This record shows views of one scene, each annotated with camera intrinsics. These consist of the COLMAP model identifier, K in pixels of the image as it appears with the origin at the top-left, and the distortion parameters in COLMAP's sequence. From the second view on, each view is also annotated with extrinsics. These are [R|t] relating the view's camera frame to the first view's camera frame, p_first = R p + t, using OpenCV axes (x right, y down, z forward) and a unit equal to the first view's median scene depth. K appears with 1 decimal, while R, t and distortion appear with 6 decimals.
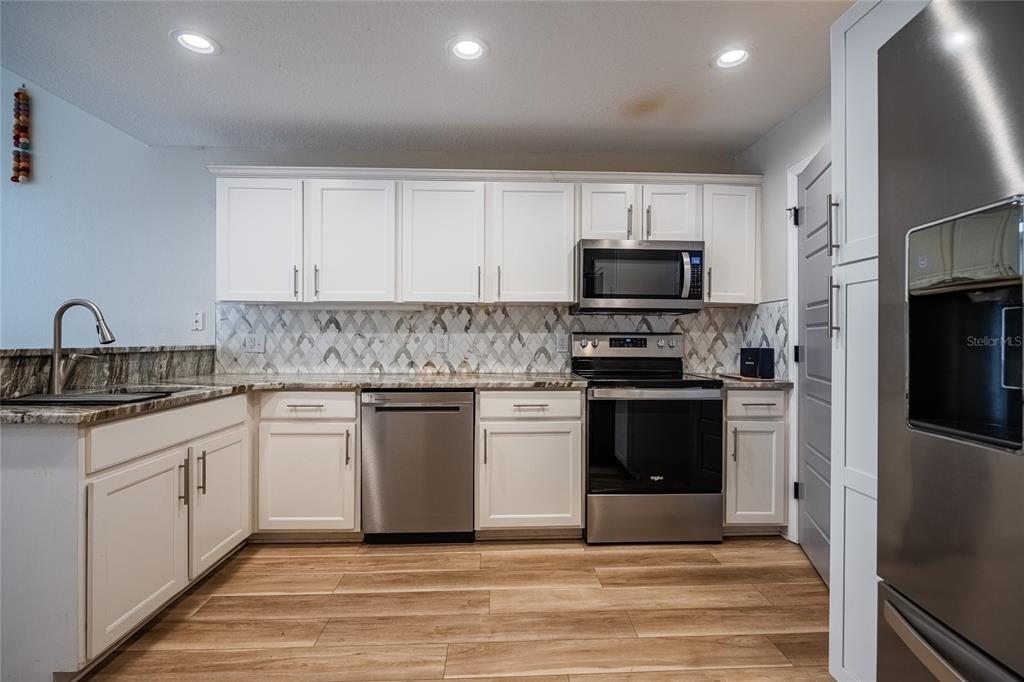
lens RADIAL K [[473.6, 0, 512.0], [0, 473.6, 341.0], [0, 0, 1]] dist [-0.001239, -0.000249]
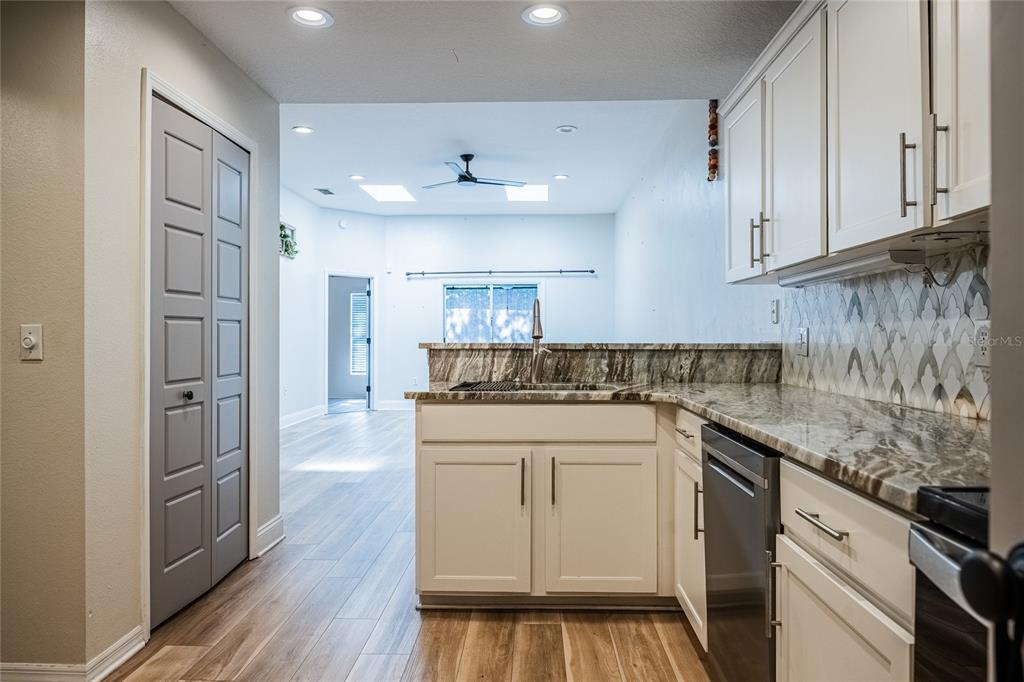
lens RADIAL K [[699.0, 0, 519.0], [0, 699.0, 340.5], [0, 0, 1]] dist [0.000279, -0.000300]
pose [[-0.069566, 0.001545, -0.997576, 0.559633], [-0.004917, 0.999986, 0.001891, 0.004952], [0.997565, 0.005037, -0.069558, 0.830875]]
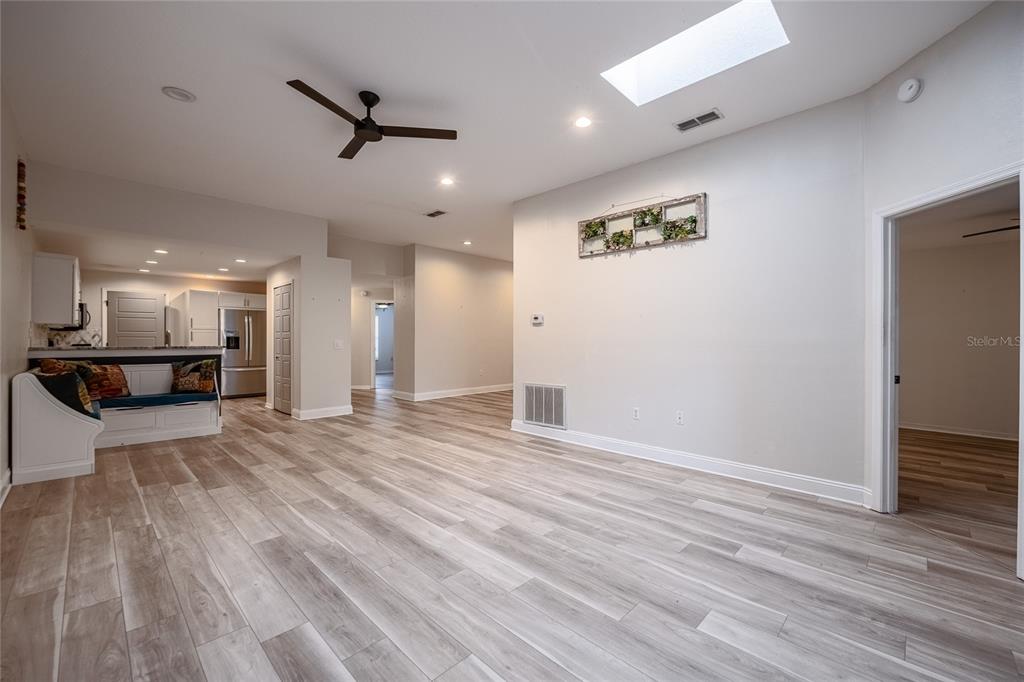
lens RADIAL K [[410.3, 0, 520.1], [0, 410.3, 339.1], [0, 0, 1]] dist [-0.000576, -0.000046]
pose [[-0.697407, -0.003900, 0.716665, -3.486706], [-0.000371, 0.999987, 0.005081, -0.039770], [-0.716676, 0.003277, -0.697399, 0.944724]]
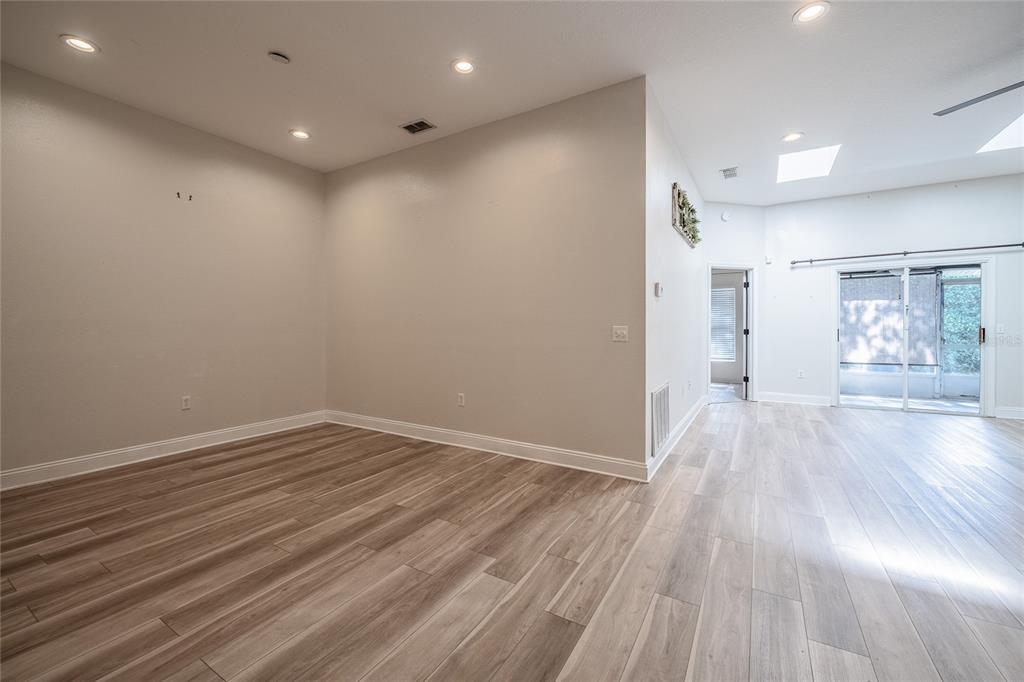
lens RADIAL K [[418.2, 0, 521.3], [0, 418.2, 328.2], [0, 0, 1]] dist [-0.000275, 0.000060]
pose [[-0.533798, 0.001666, -0.845610, -0.706120], [-0.002432, 0.999991, 0.003505, -0.008988], [0.845609, 0.003928, -0.533789, -0.174221]]
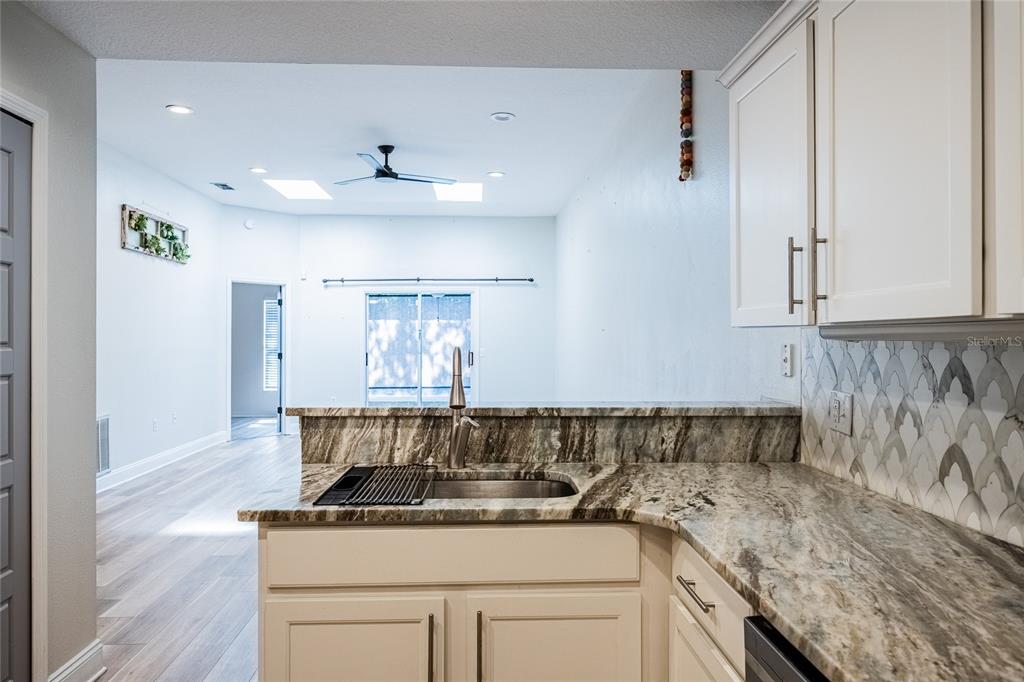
lens RADIAL K [[698.1, 0, 512.0], [0, 698.1, 341.0], [0, 0, 1]] dist [-0.003054, -0.001630]
pose [[0.010543, 0.002461, -0.999941, 0.154799], [-0.005764, 0.999981, 0.002401, -0.077929], [0.999928, 0.005738, 0.010557, 0.832408]]
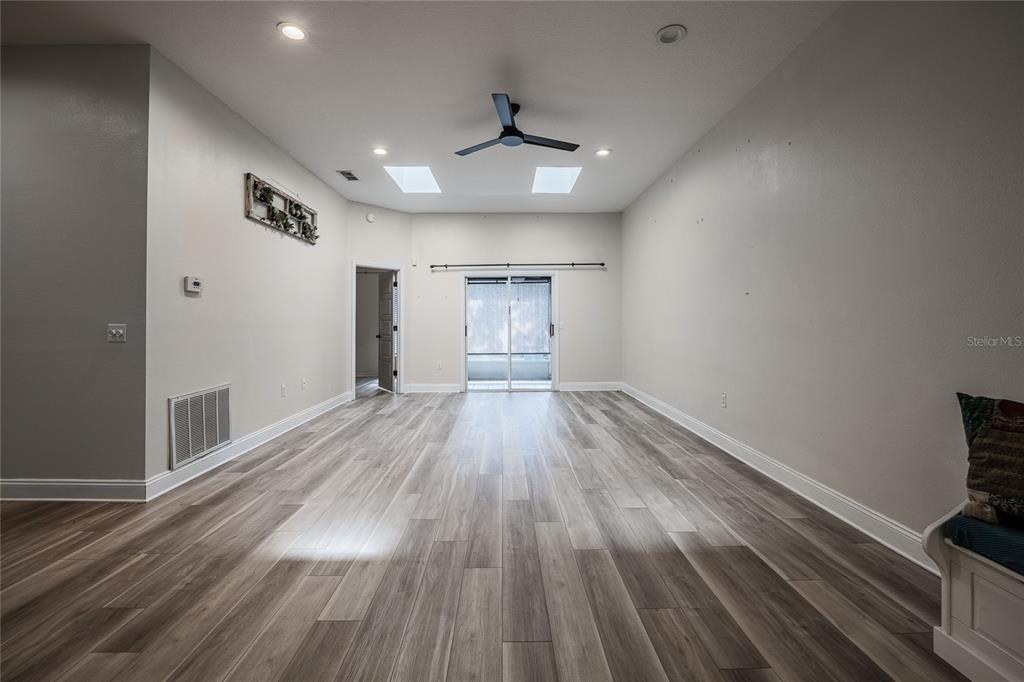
lens RADIAL K [[423.4, 0, 509.9], [0, 423.4, 320.0], [0, 0, 1]] dist [-0.001106, -0.000385]
pose [[-0.028168, -0.007475, -0.999575, -0.866317], [-0.002476, 0.999969, -0.007409, -0.017472], [0.999600, 0.002267, -0.028186, 0.450680]]
